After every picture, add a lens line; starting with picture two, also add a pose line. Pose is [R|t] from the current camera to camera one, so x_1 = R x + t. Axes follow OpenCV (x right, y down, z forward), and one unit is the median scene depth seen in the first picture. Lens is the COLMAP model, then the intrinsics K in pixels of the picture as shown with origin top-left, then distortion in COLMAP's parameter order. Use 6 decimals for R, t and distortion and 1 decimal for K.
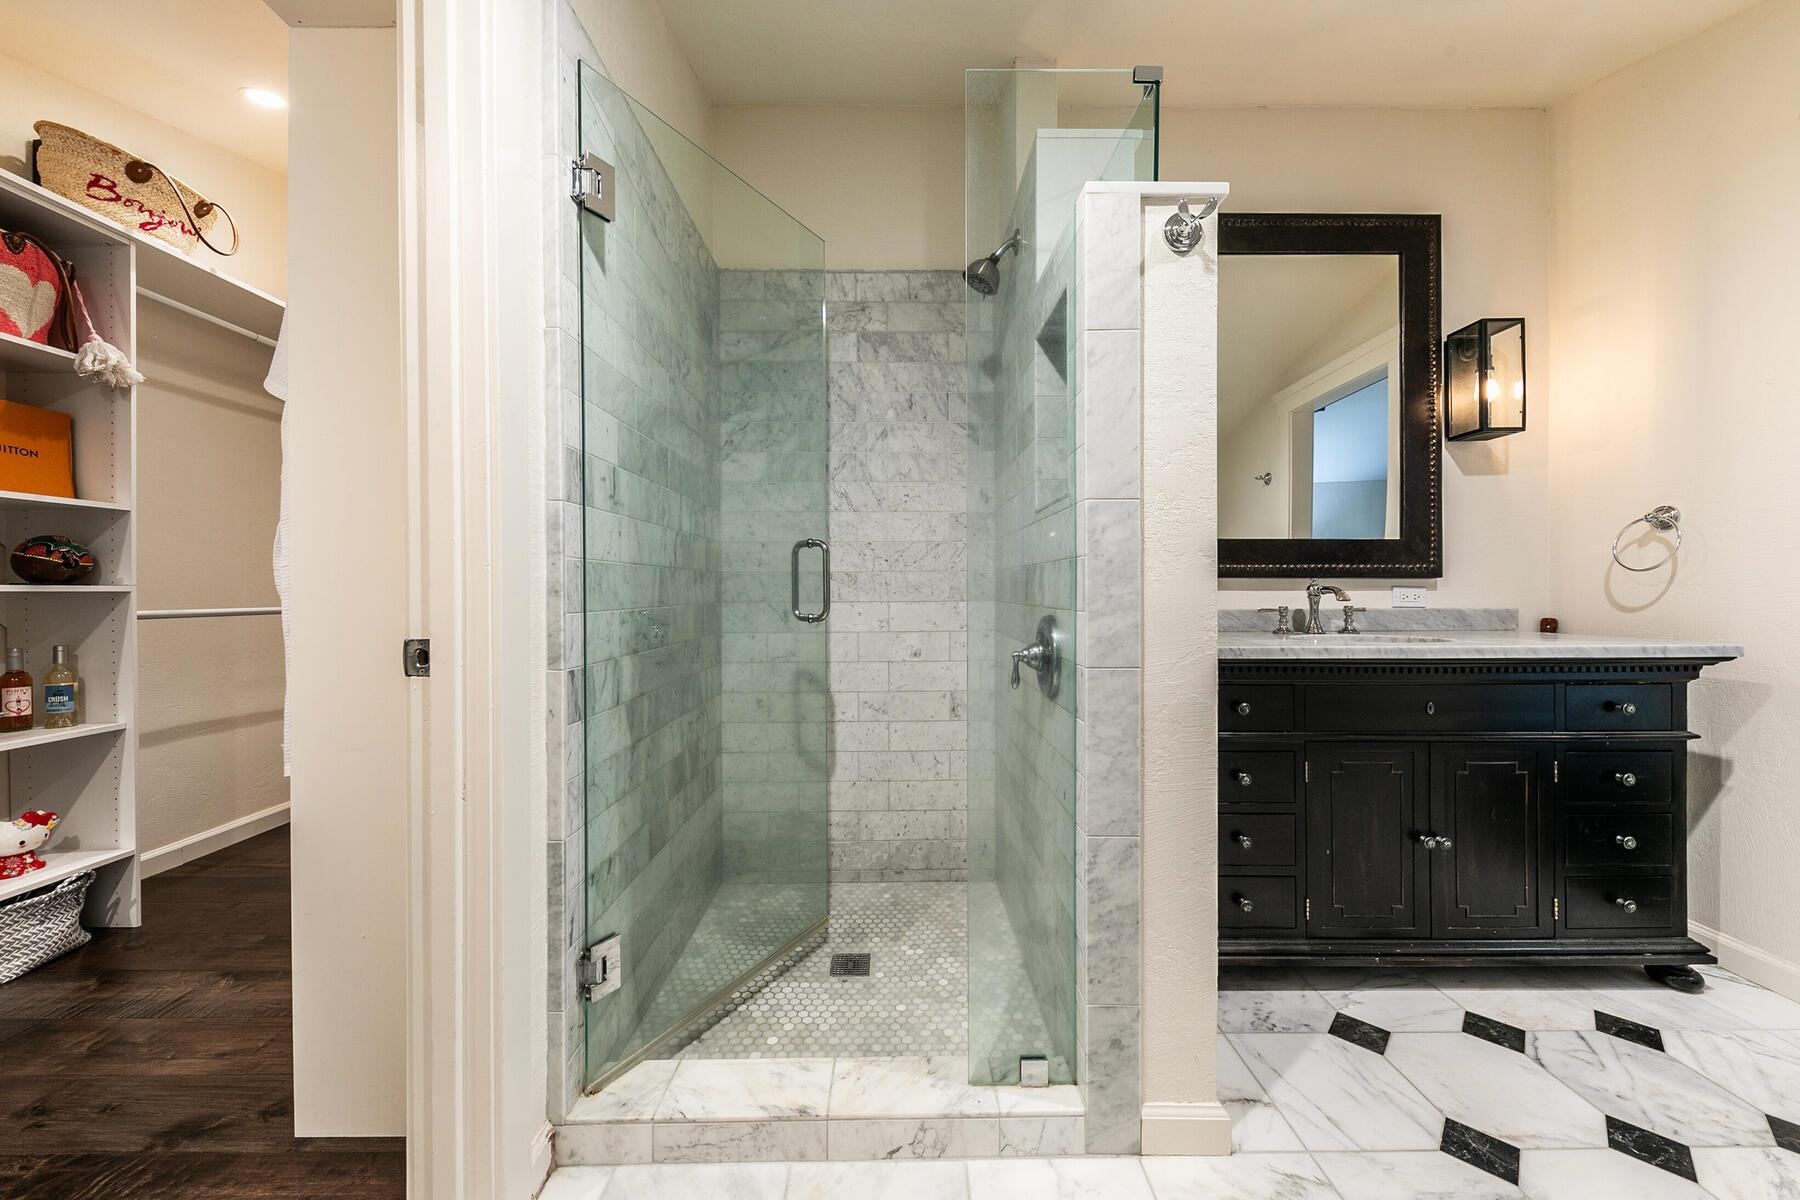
lens RADIAL K [[637.7, 0, 903.3], [0, 637.7, 596.1], [0, 0, 1]] dist [0.005682, -0.000165]
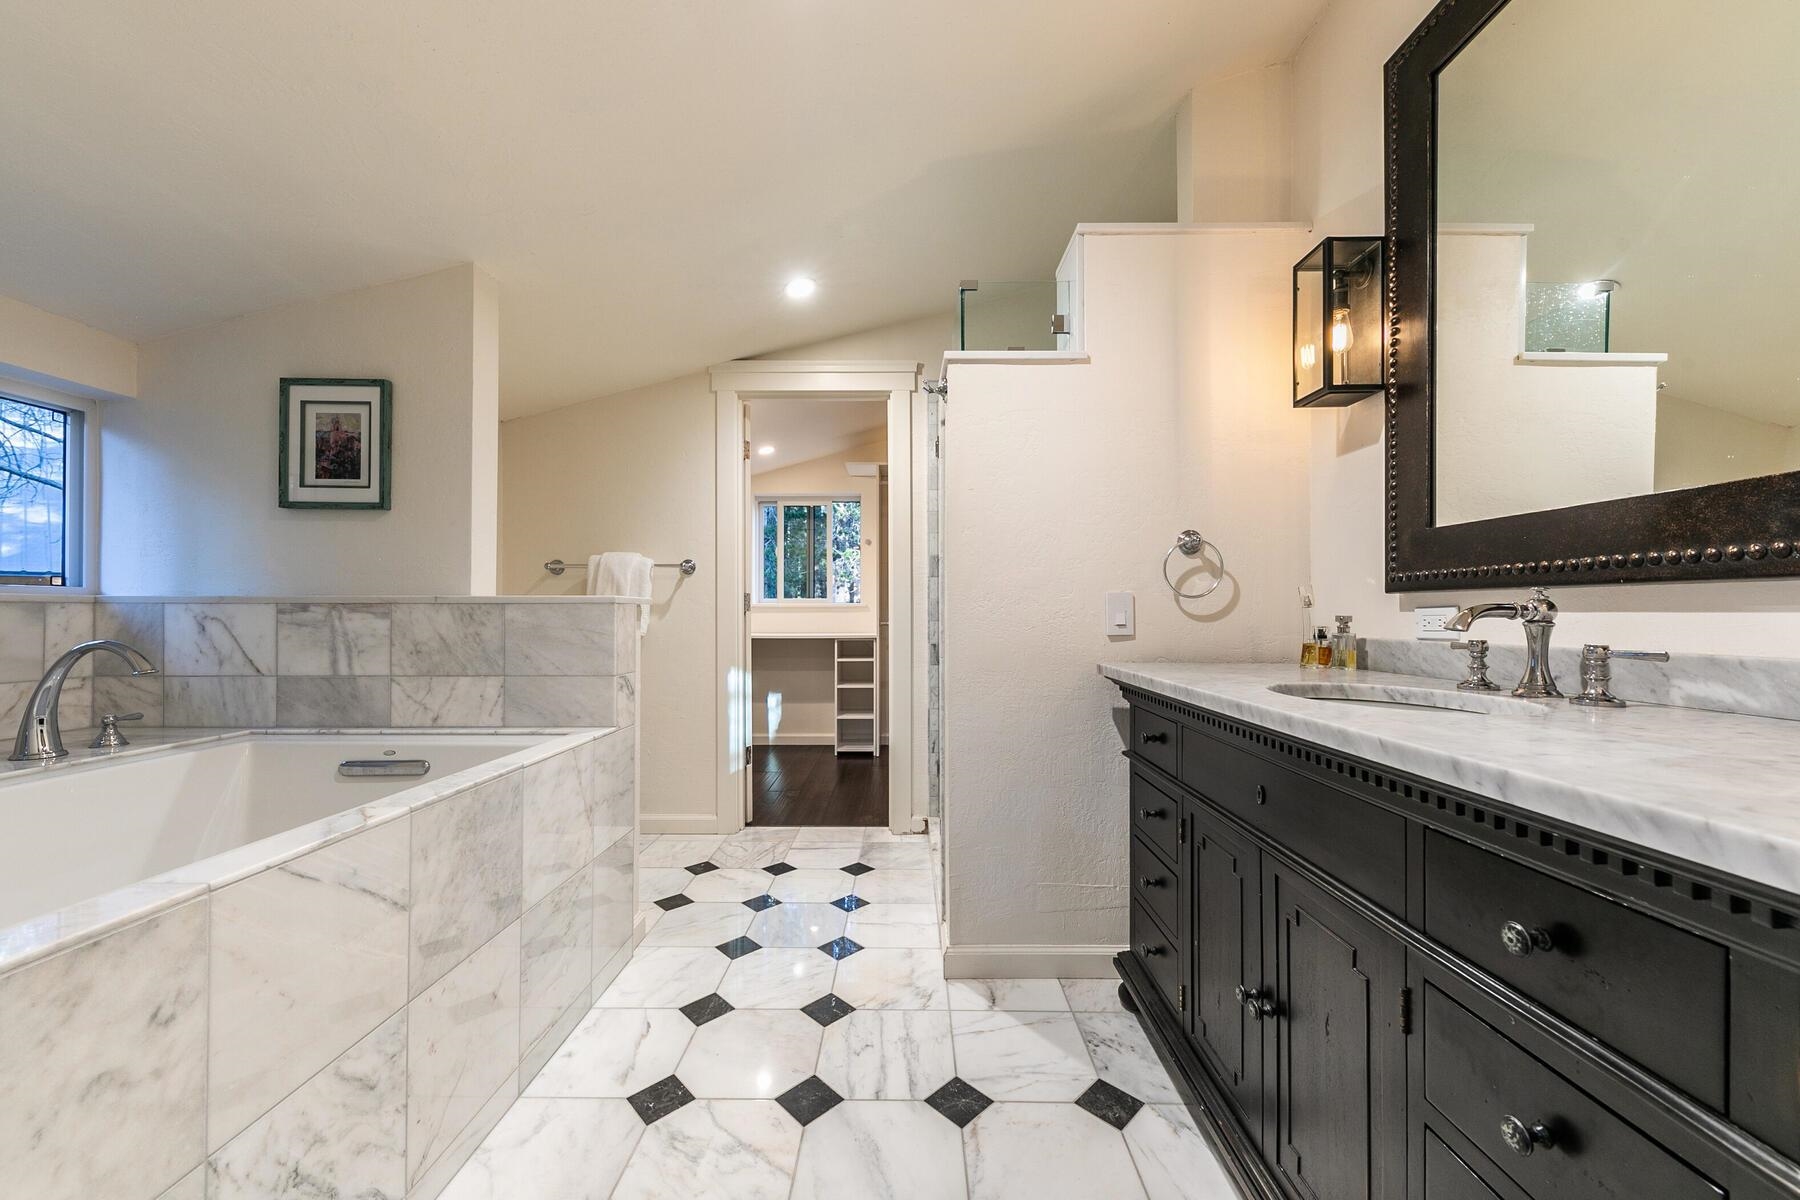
lens RADIAL K [[637.7, 0, 904.4], [0, 637.7, 603.0], [0, 0, 1]] dist [0.005682, -0.000165]
pose [[-0.003081, -0.004753, -0.999984, 1.531495], [-0.015916, 0.999862, -0.004703, -0.005177], [0.999869, 0.015901, -0.003156, 0.676749]]
